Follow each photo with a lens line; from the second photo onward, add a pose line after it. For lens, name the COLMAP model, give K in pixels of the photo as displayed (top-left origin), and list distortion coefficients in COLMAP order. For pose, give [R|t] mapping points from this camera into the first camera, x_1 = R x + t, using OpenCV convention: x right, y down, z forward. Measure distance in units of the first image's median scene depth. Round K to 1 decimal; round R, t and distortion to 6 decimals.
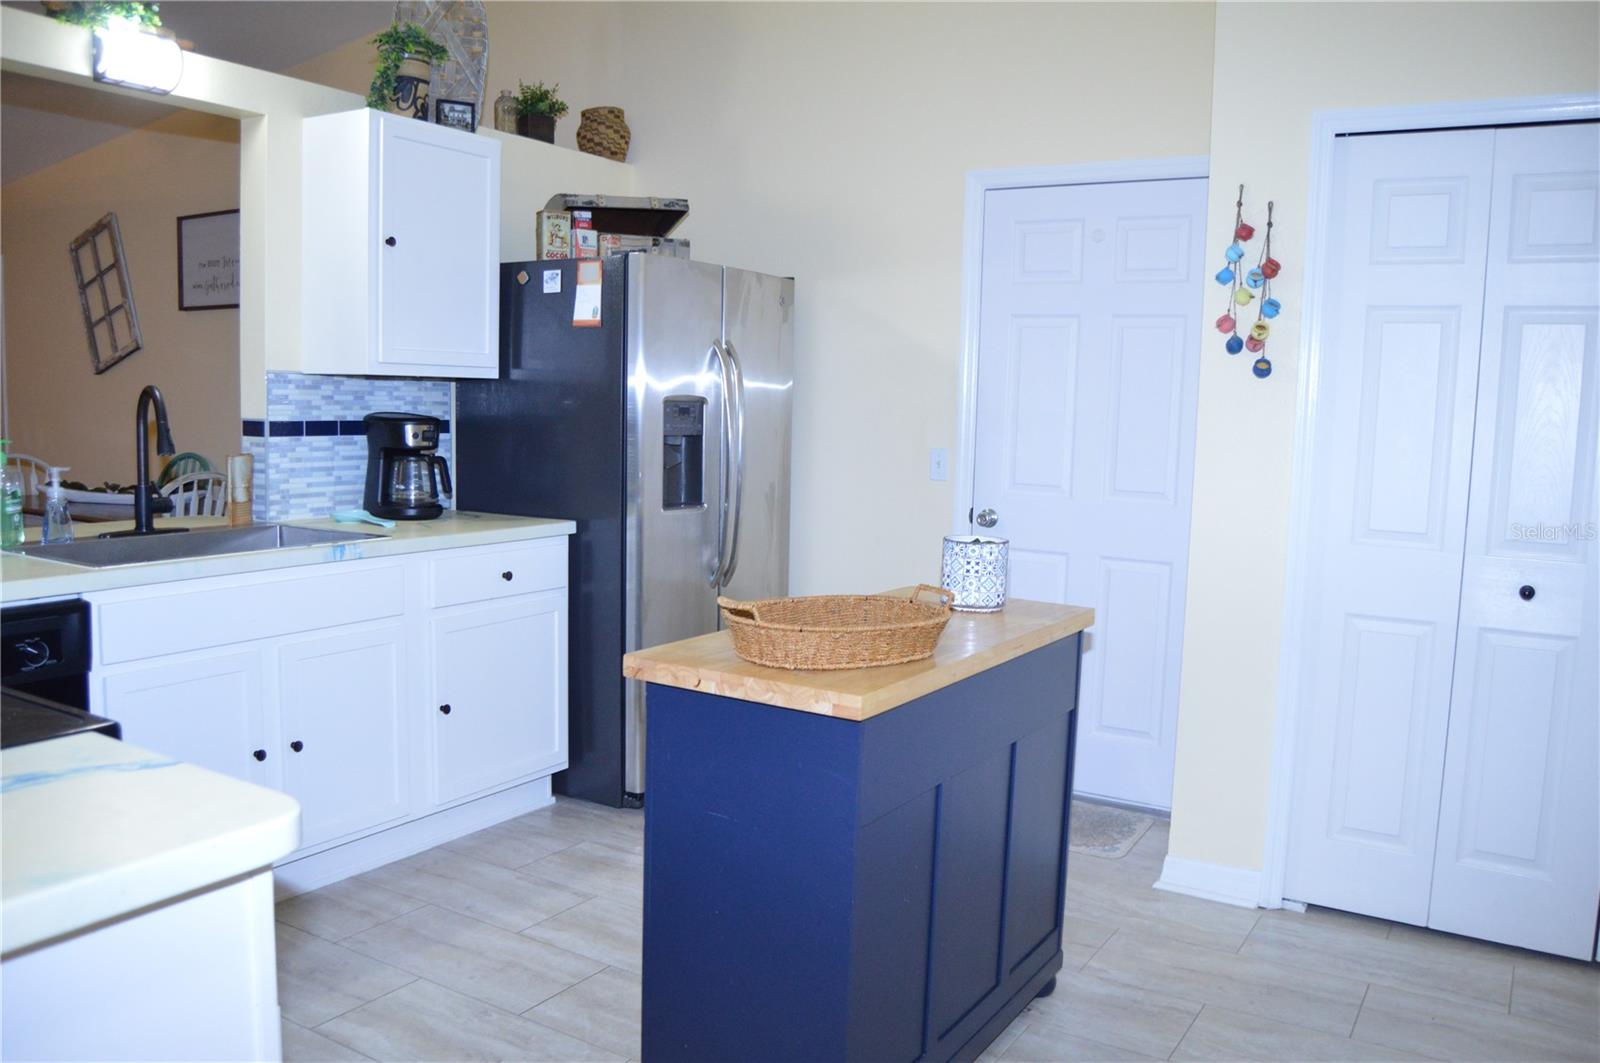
lens RADIAL K [[1285.8, 0, 800.0], [0, 1285.8, 531.5], [0, 0, 1]] dist [-0.068862, 0.002406]
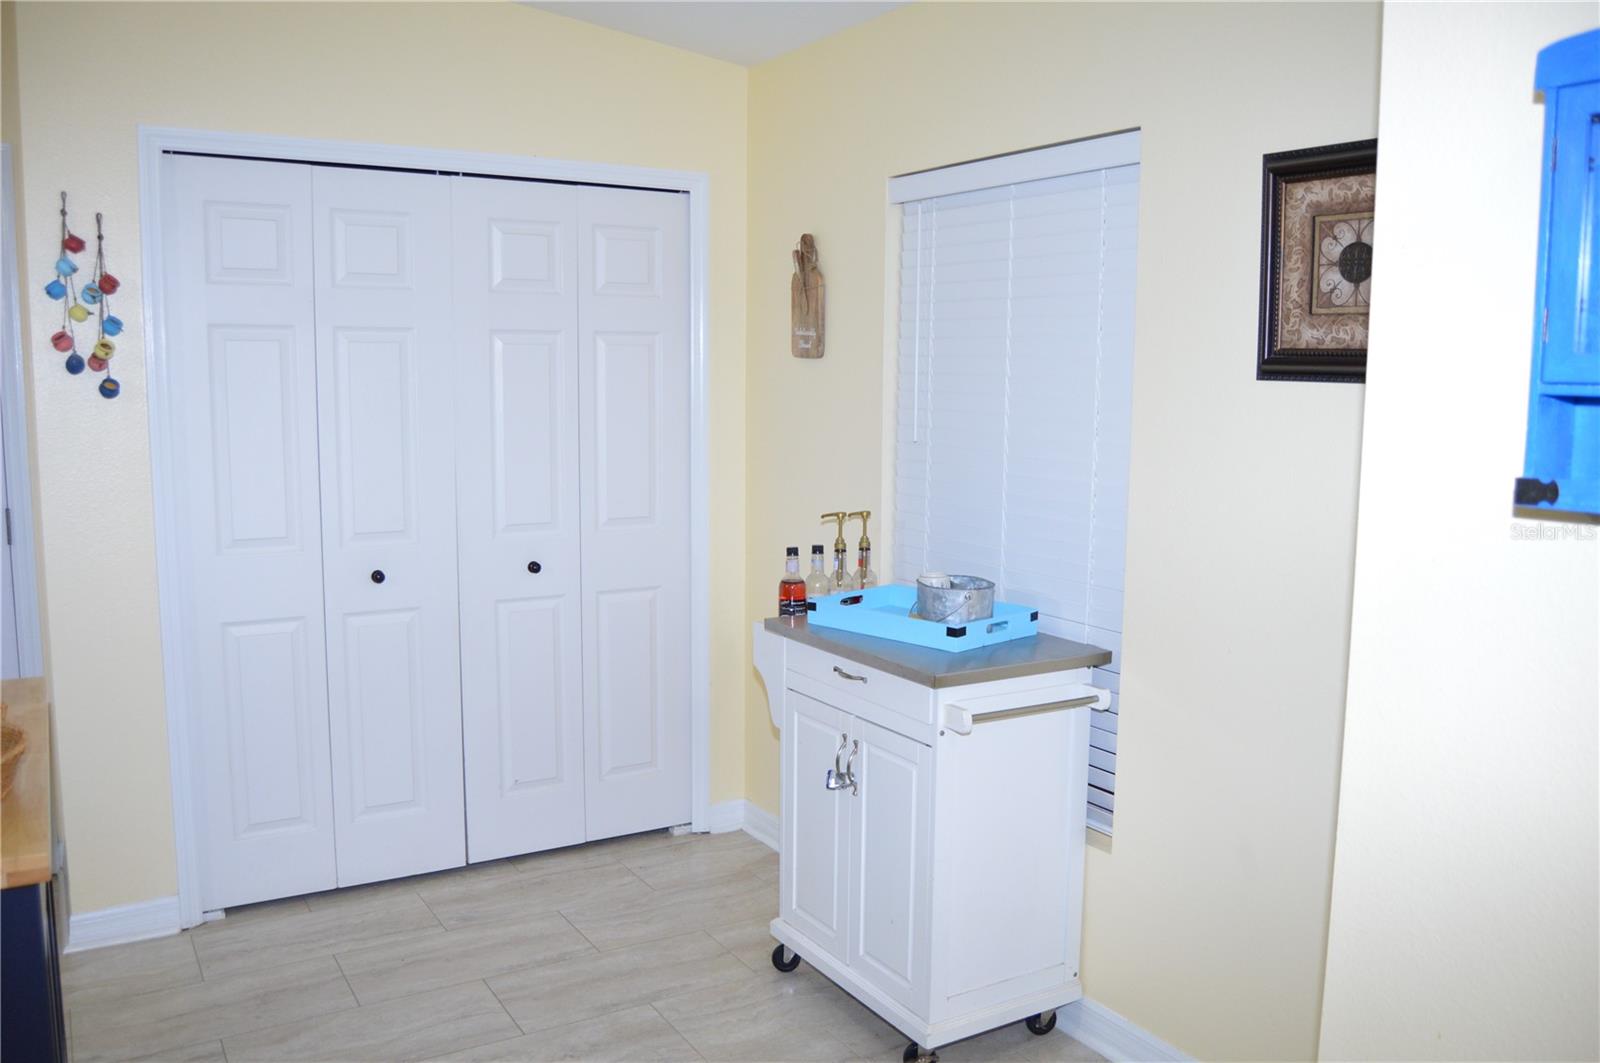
lens RADIAL K [[1285.8, 0, 800.0], [0, 1285.8, 531.5], [0, 0, 1]] dist [-0.068862, 0.002406]
pose [[0.455626, -0.133103, 0.880164, -0.247596], [0.094162, 0.990417, 0.101032, -0.068390], [-0.885177, 0.036845, 0.463793, 0.105038]]
